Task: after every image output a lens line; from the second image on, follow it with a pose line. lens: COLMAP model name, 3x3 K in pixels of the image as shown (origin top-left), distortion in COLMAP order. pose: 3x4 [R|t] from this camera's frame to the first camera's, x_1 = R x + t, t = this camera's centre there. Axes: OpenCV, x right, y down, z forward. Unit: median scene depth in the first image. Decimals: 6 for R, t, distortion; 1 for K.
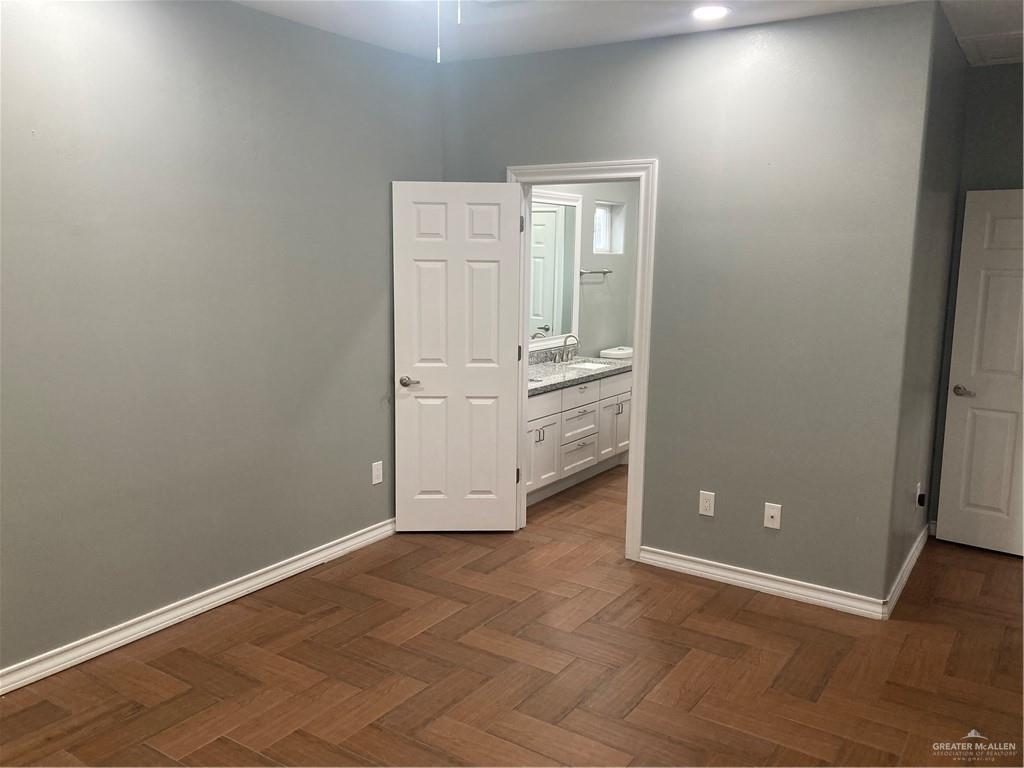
lens RADIAL K [[838.6, 0, 507.6], [0, 838.6, 382.3], [0, 0, 1]] dist [0.022444, -0.029614]
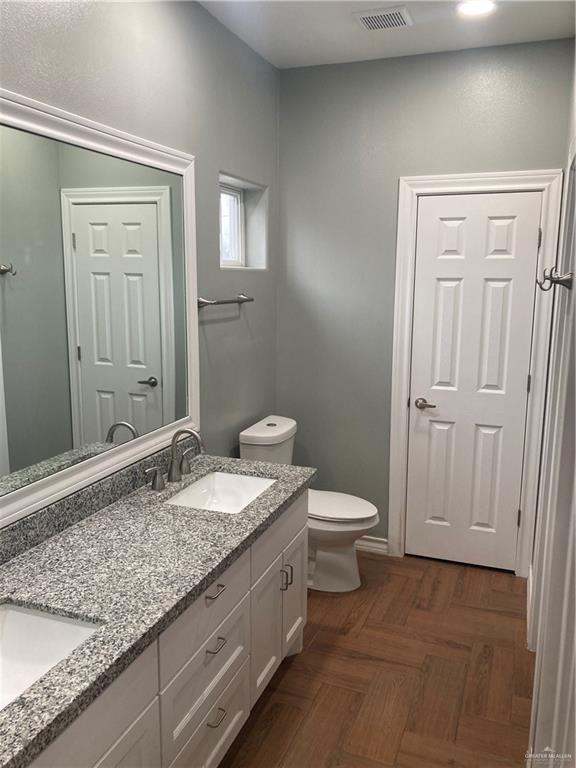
lens RADIAL K [[629.0, 0, 287.5], [0, 629.0, 378.5], [0, 0, 1]] dist [0.022444, -0.029614]
pose [[0.976644, -0.044778, 0.210146, 0.056832], [0.040496, 0.998876, 0.024634, -0.092572], [-0.211013, -0.015549, 0.977360, 0.605058]]
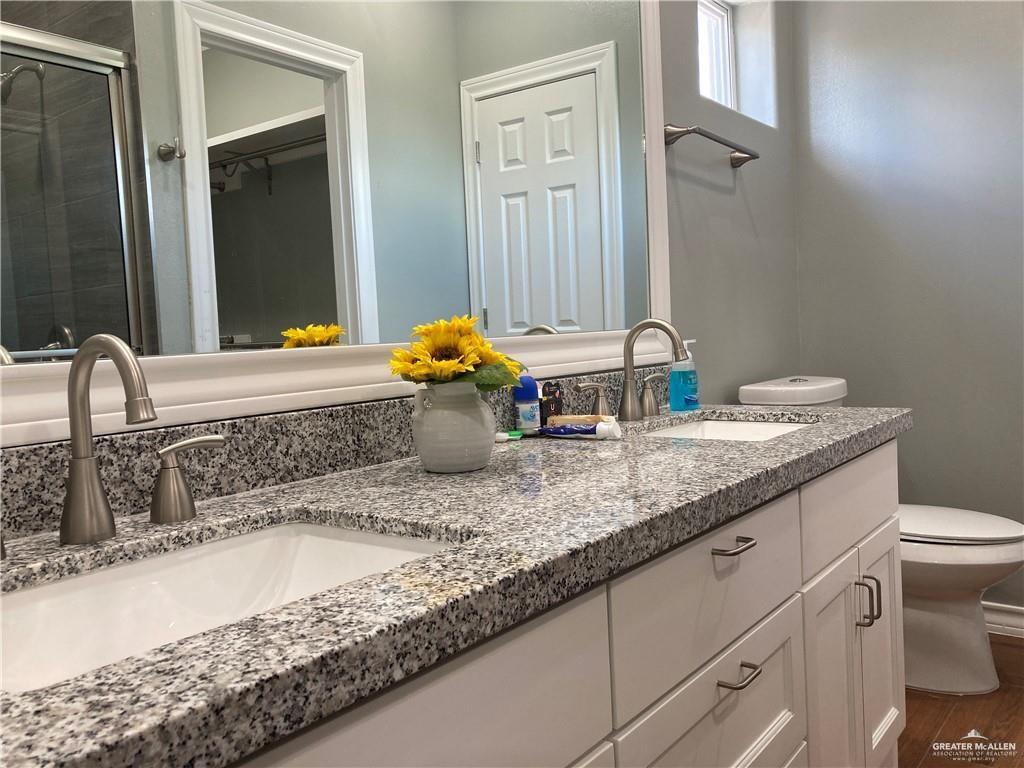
lens RADIAL K [[838.6, 0, 511.7], [0, 838.6, 356.8], [0, 0, 1]] dist [0.022444, -0.029614]
pose [[0.994677, -0.054946, -0.087172, 0.053314], [0.043781, 0.991167, -0.125184, -0.012149], [0.093280, 0.120701, 0.988297, 0.709914]]
